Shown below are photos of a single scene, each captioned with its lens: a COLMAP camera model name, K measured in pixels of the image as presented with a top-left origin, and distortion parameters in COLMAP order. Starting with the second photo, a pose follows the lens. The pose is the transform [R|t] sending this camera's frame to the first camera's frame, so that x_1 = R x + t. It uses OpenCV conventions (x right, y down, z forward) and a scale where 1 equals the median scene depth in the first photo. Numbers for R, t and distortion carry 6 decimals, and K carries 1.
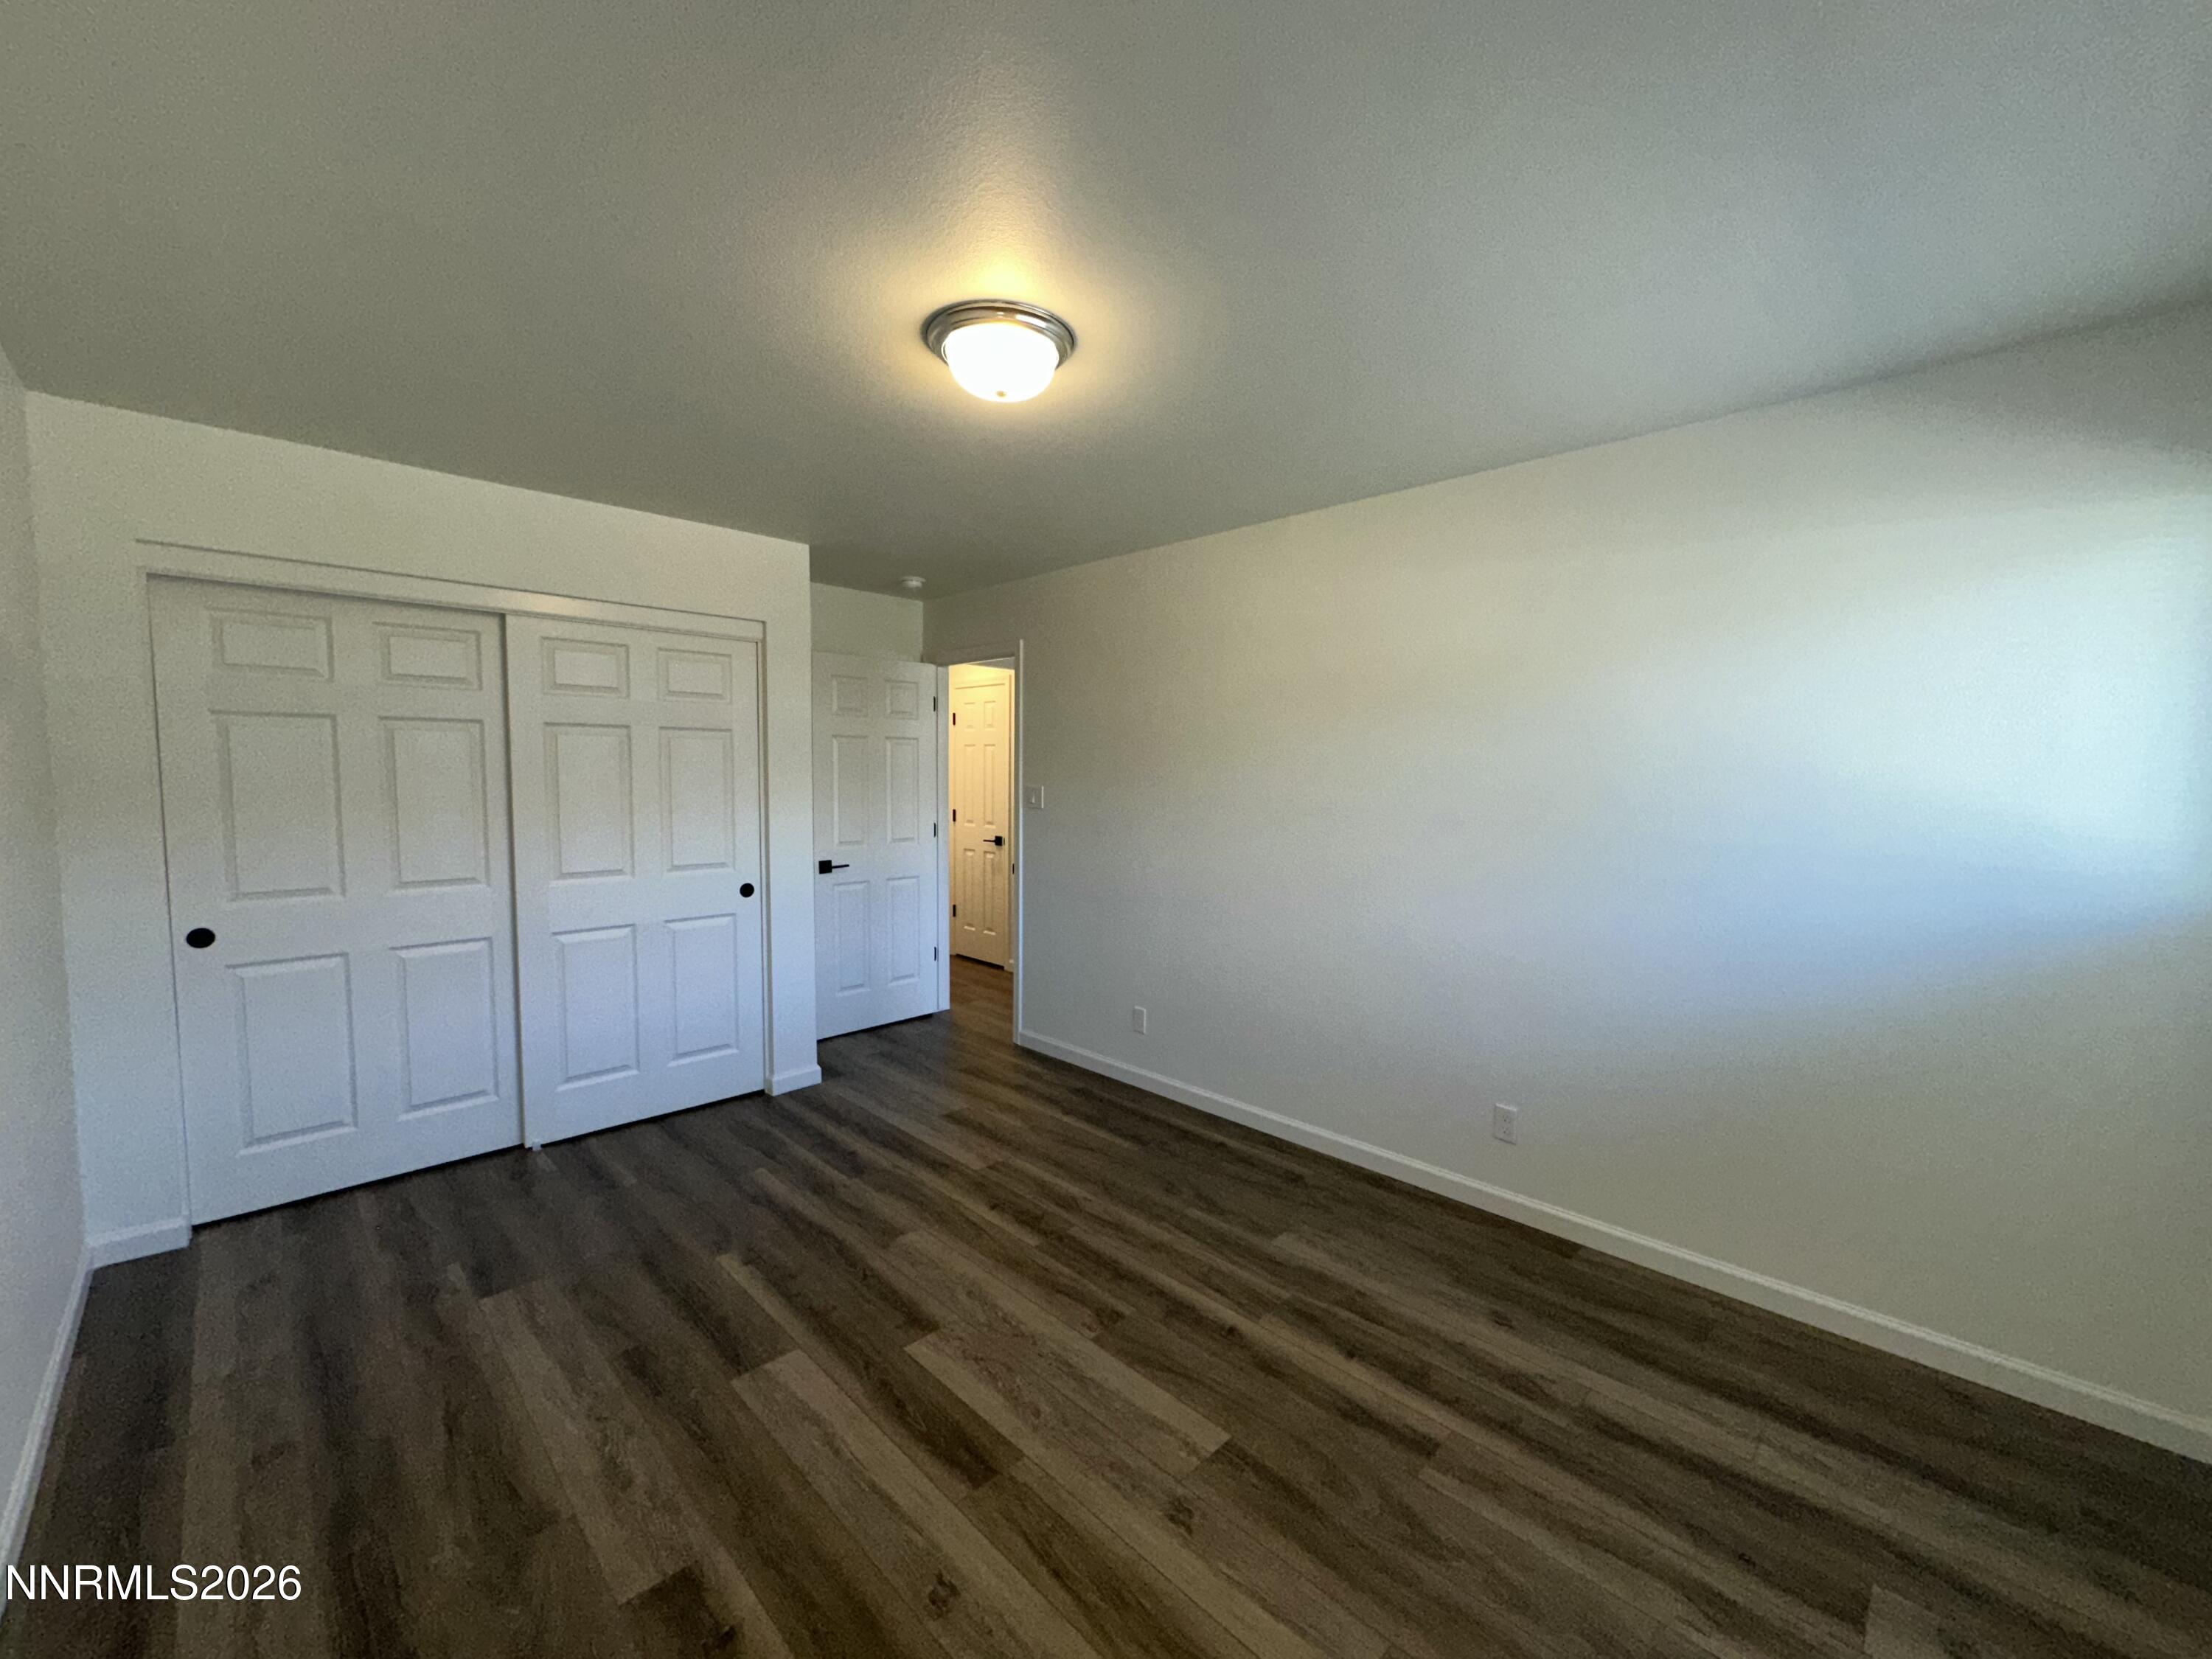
lens RADIAL K [[880.5, 0, 1109.8], [0, 880.5, 832.8], [0, 0, 1]] dist [-0.000010, -0.000182]
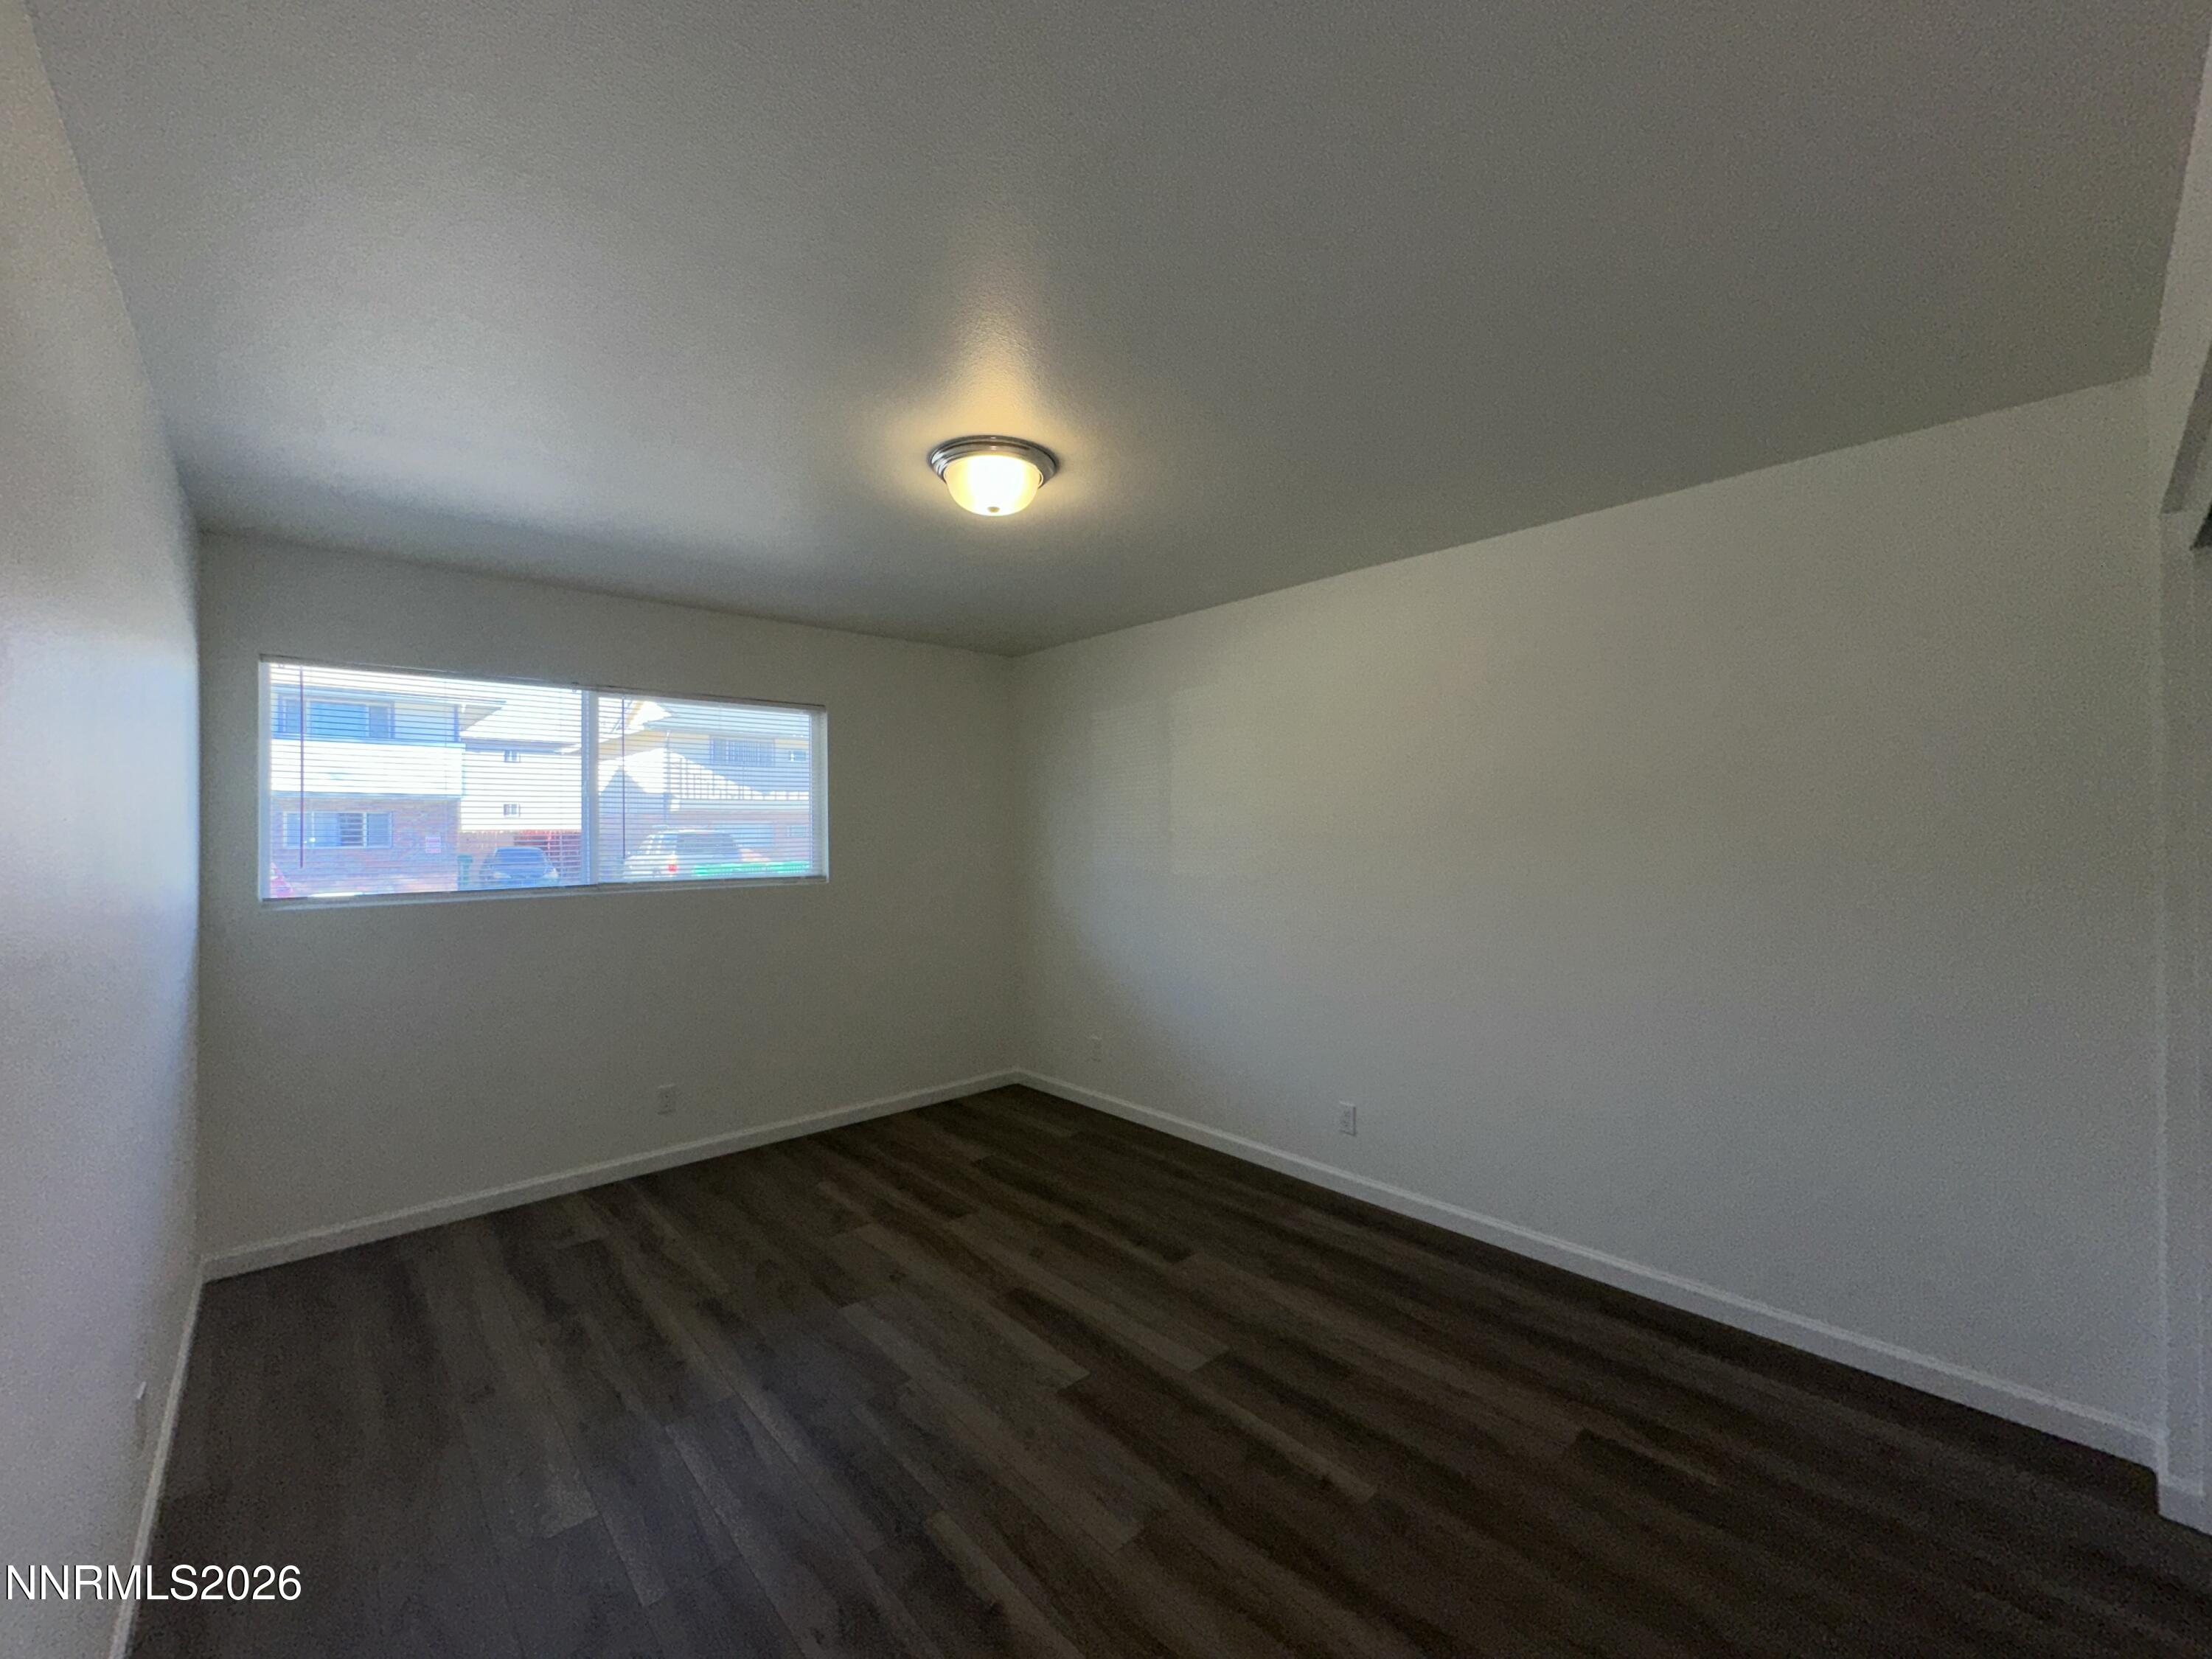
lens RADIAL K [[880.5, 0, 1105.1], [0, 880.5, 831.4], [0, 0, 1]] dist [-0.000010, -0.000182]
pose [[-0.999060, 0.000243, 0.043338, -0.292041], [0.003325, 0.997466, 0.071064, -0.135126], [-0.043211, 0.071141, -0.996530, 1.966221]]
